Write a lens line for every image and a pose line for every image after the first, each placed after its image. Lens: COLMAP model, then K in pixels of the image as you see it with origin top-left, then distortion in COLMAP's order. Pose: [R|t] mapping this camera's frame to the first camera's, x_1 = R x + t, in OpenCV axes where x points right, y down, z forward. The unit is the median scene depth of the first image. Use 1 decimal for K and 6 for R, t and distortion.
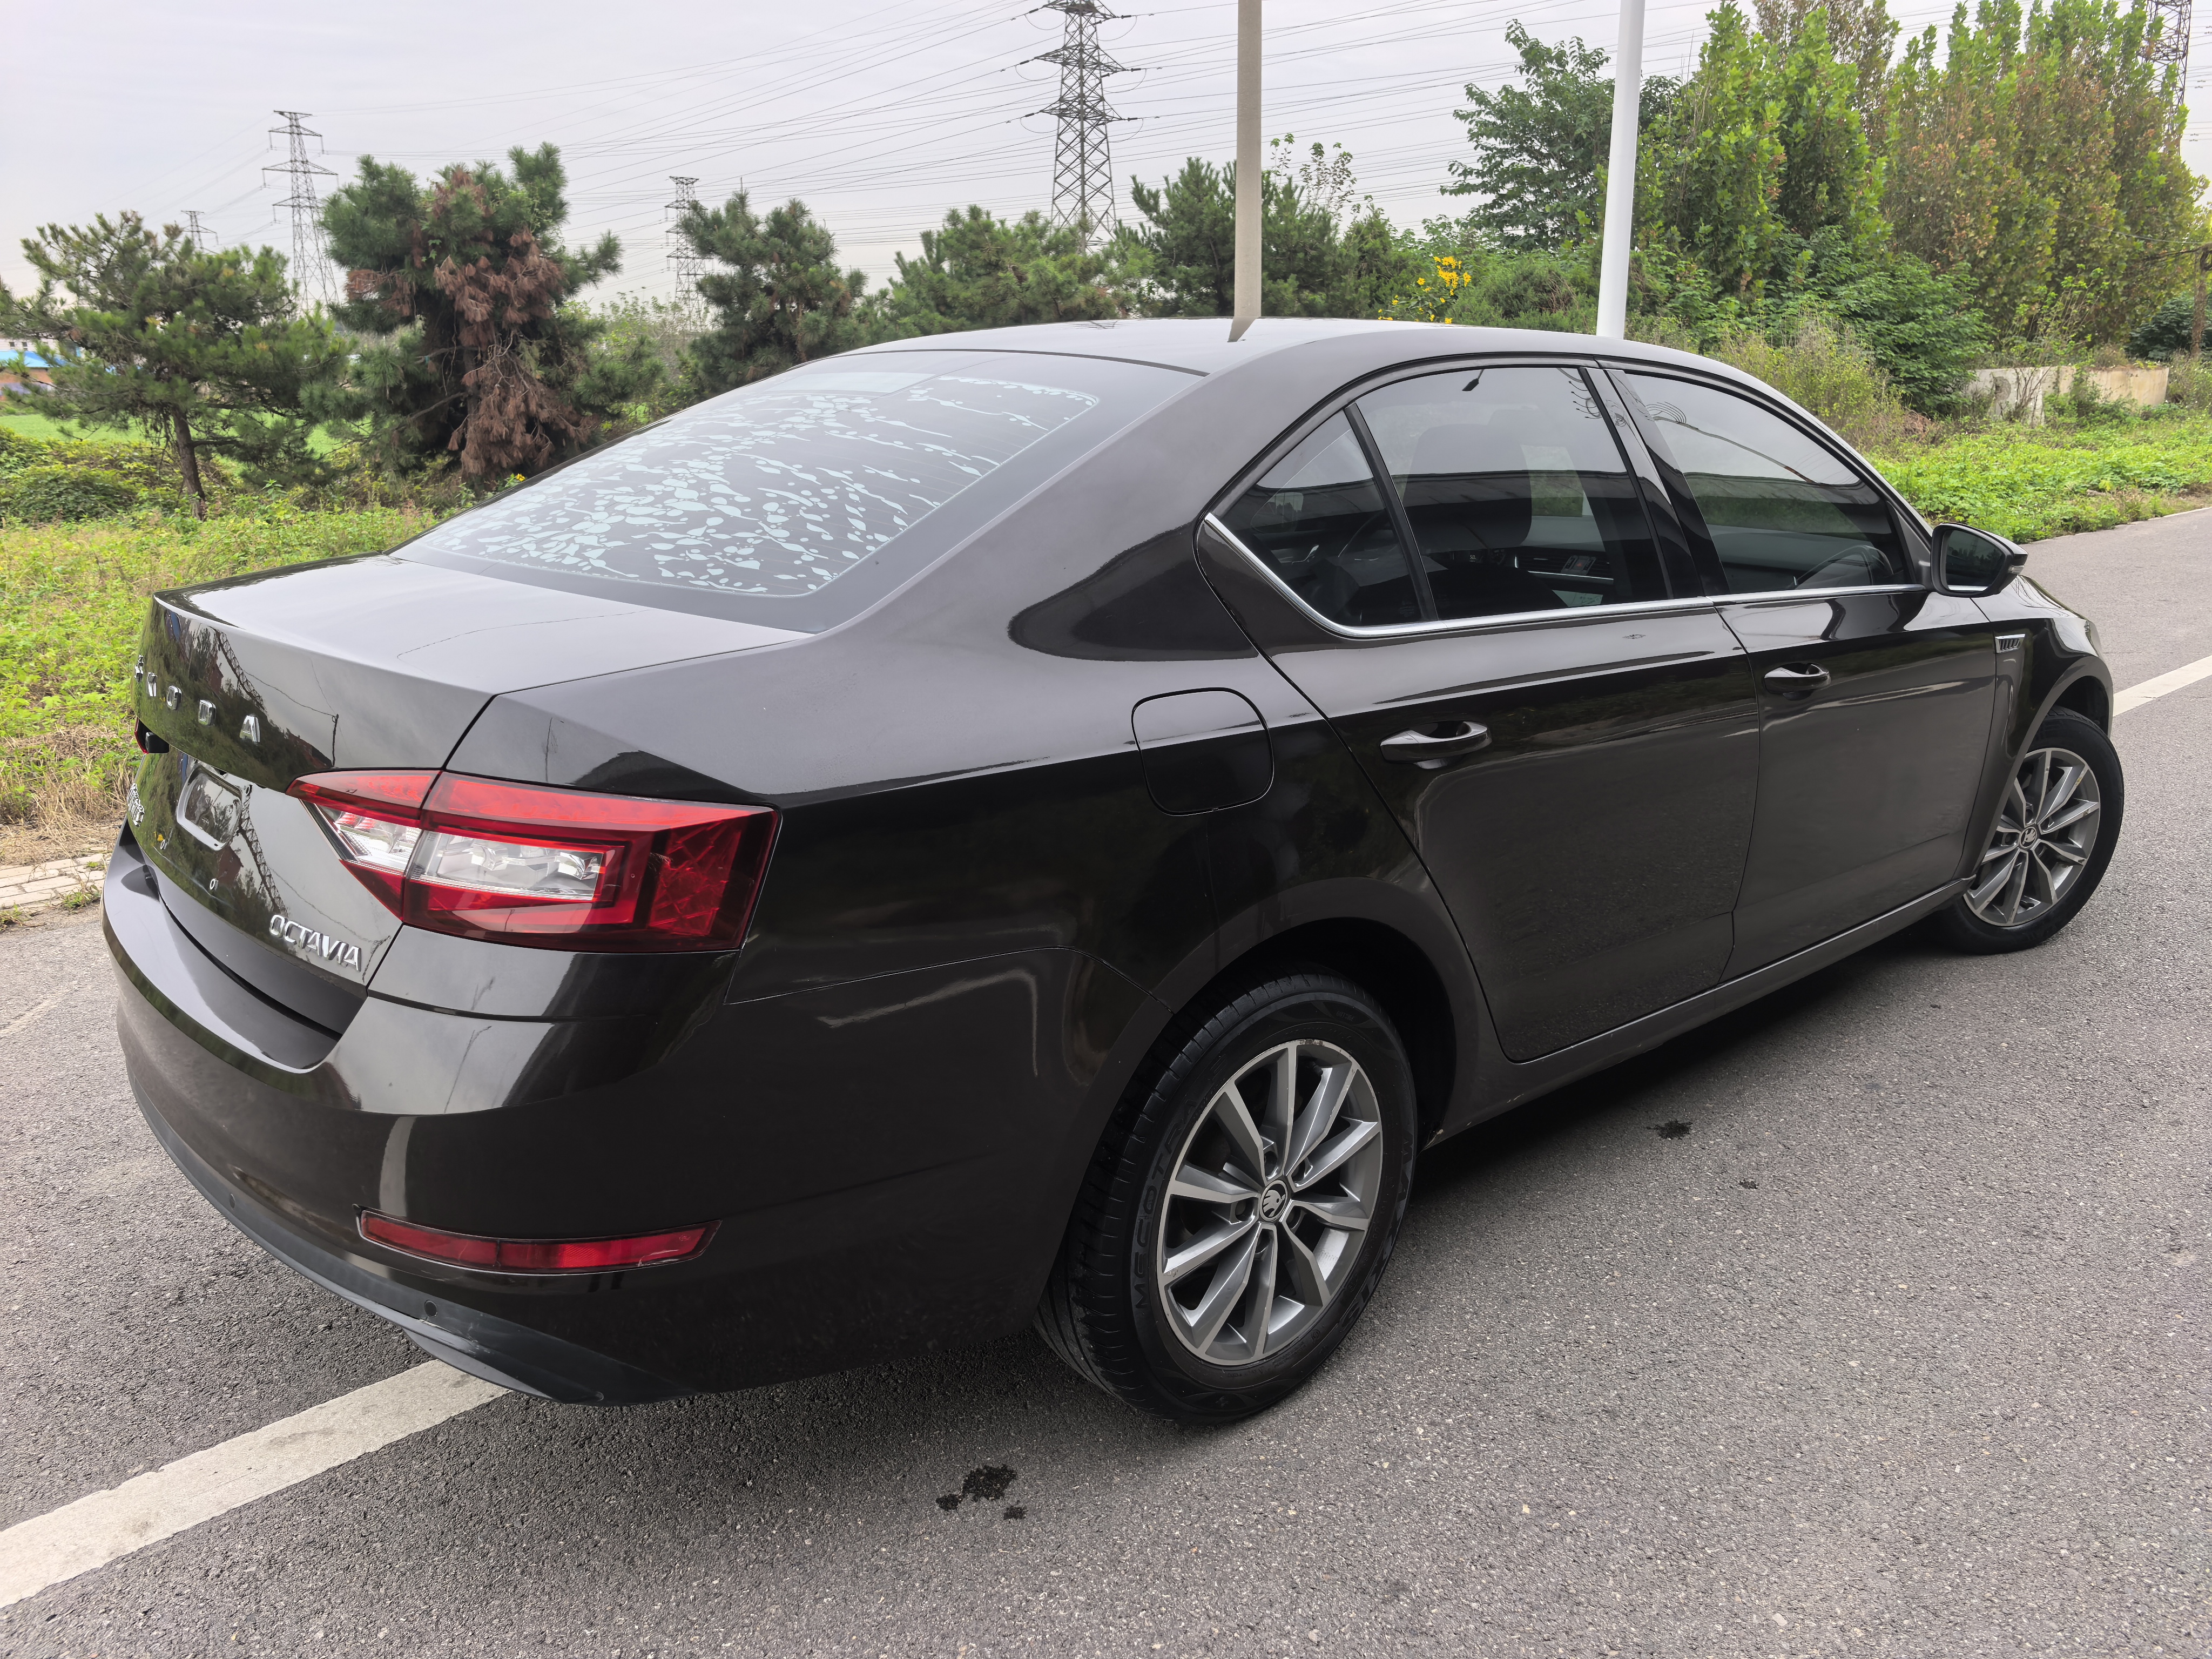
lens RADIAL K [[1634.2, 0, 1151.8], [0, 1634.2, 835.2], [0, 0, 1]] dist [0.002555, 0.003374]
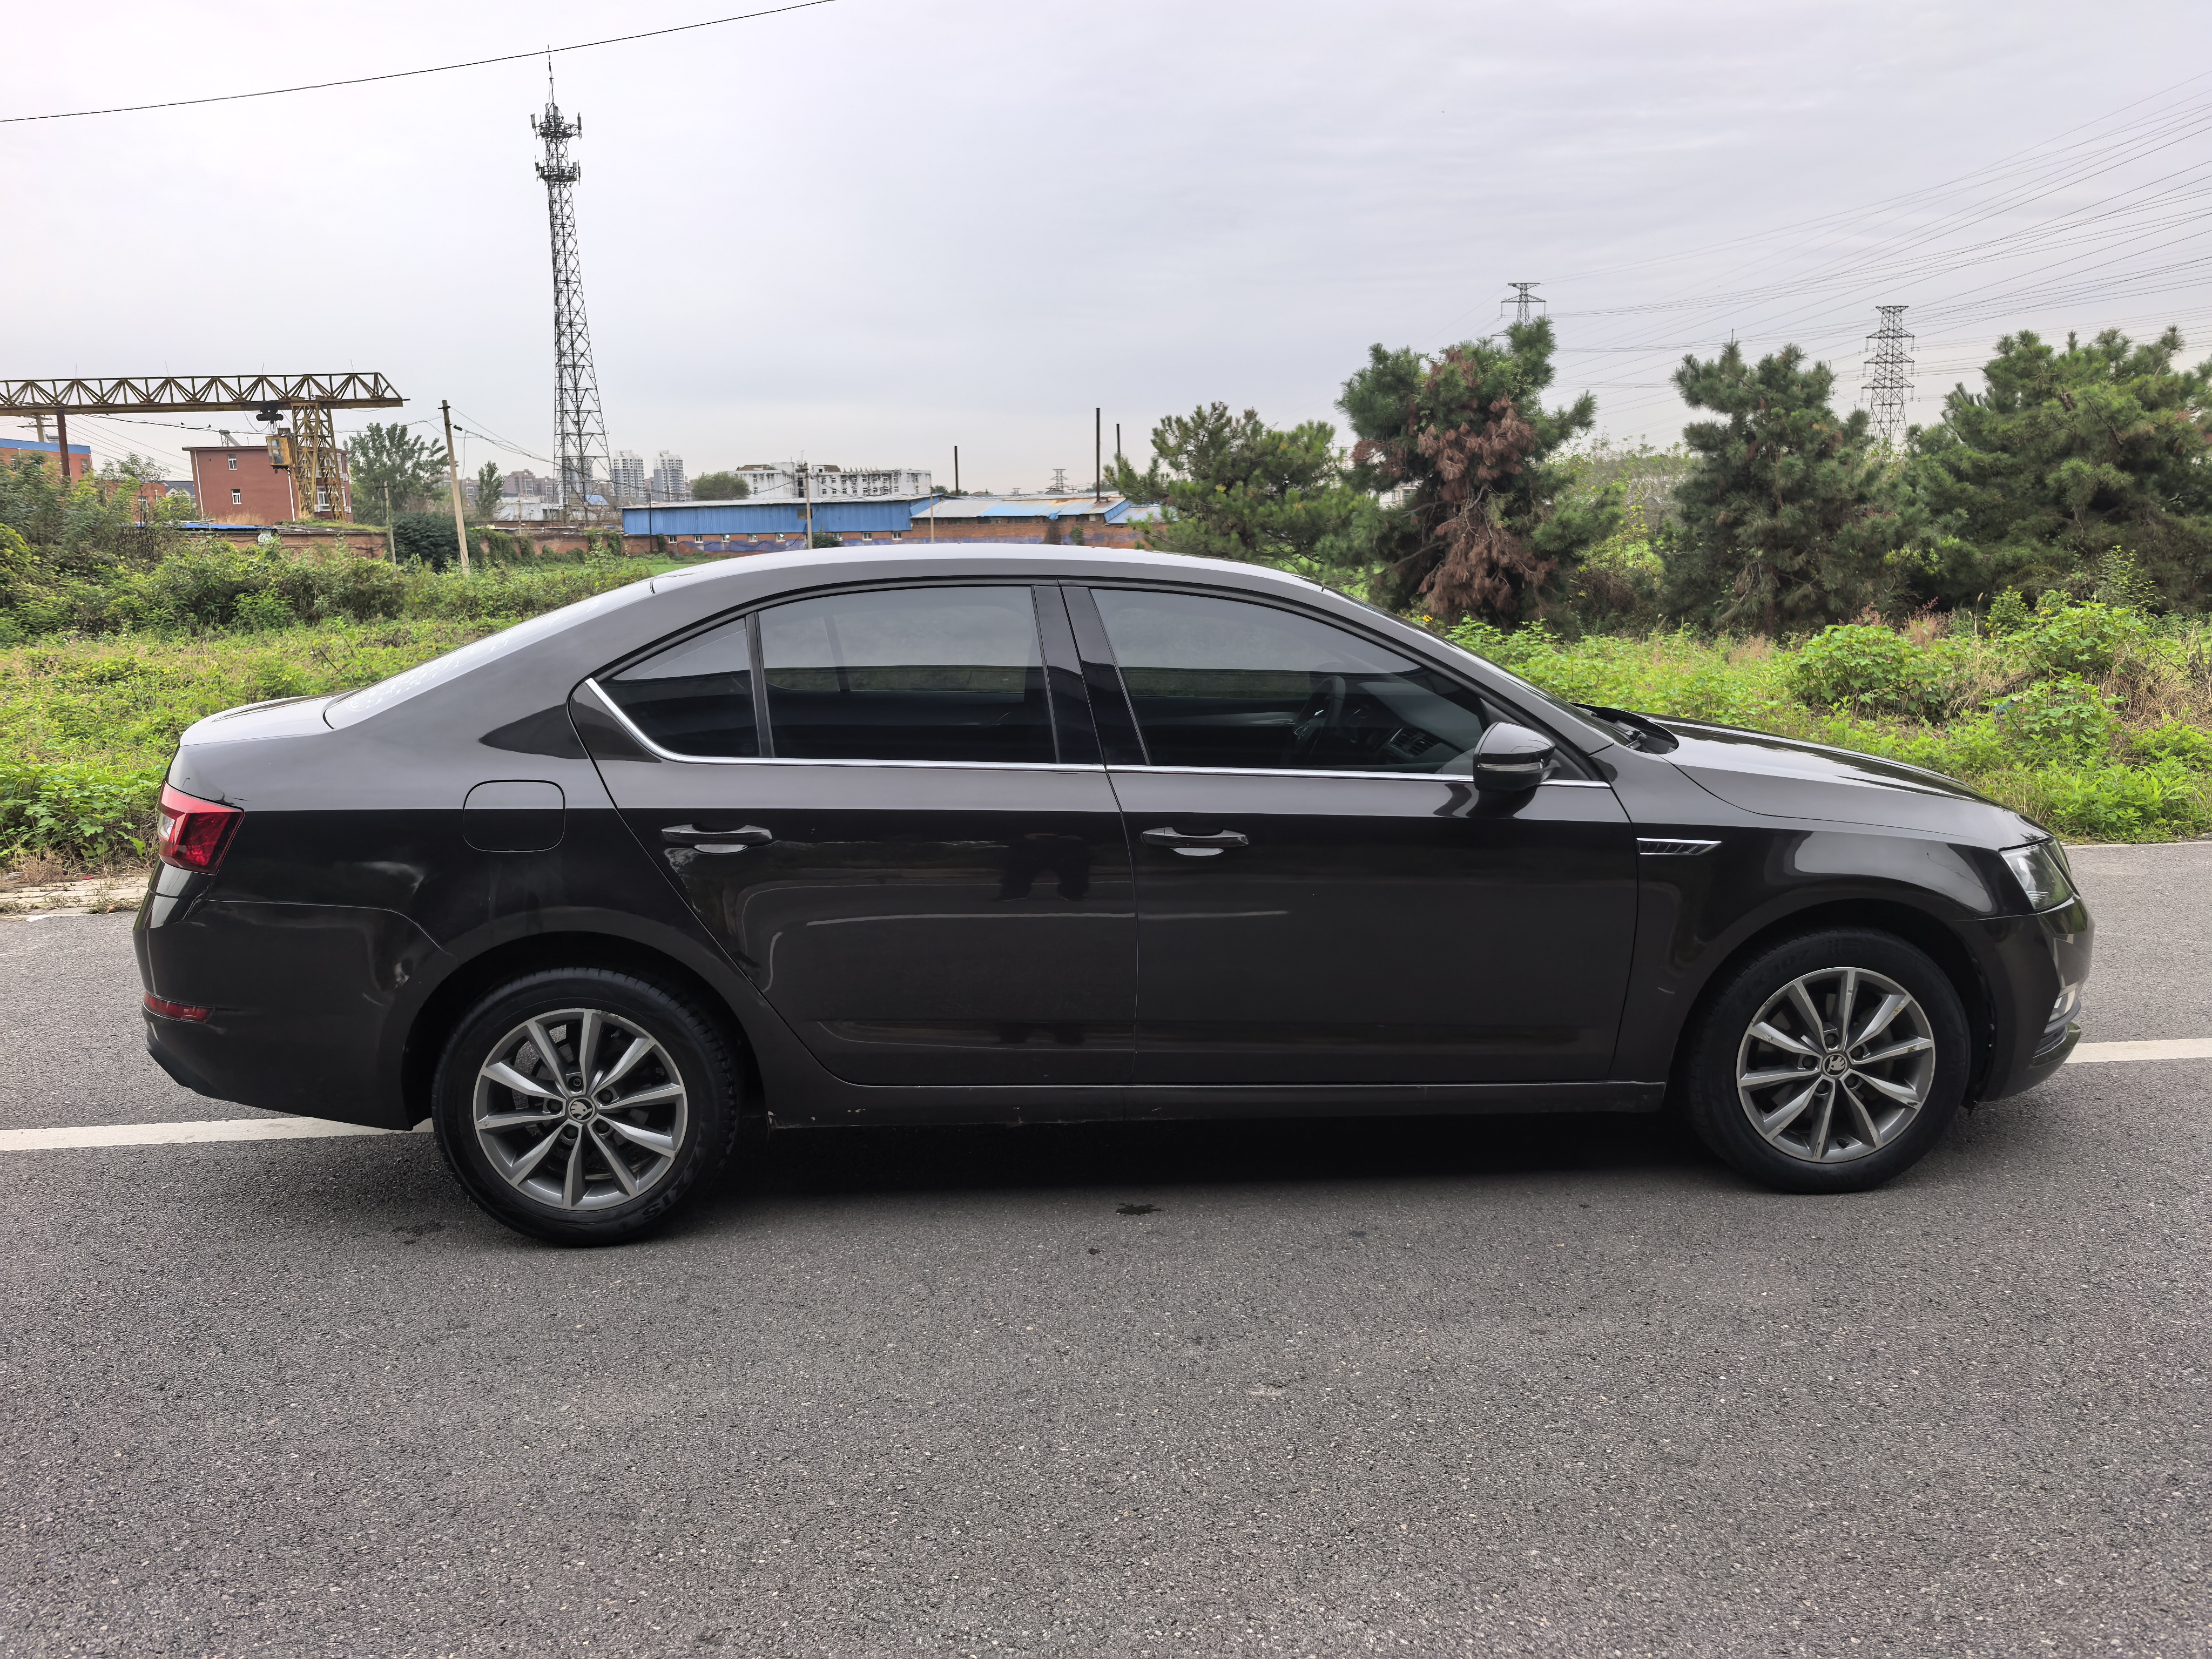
lens RADIAL K [[1636.6, 0, 1118.8], [0, 1636.6, 826.8], [0, 0, 1]] dist [0.034432, -0.038357]
pose [[0.783147, 0.098600, -0.613970, 0.117930], [-0.150905, 0.987970, -0.033824, -0.005875], [0.603248, 0.119140, 0.788605, 0.002932]]
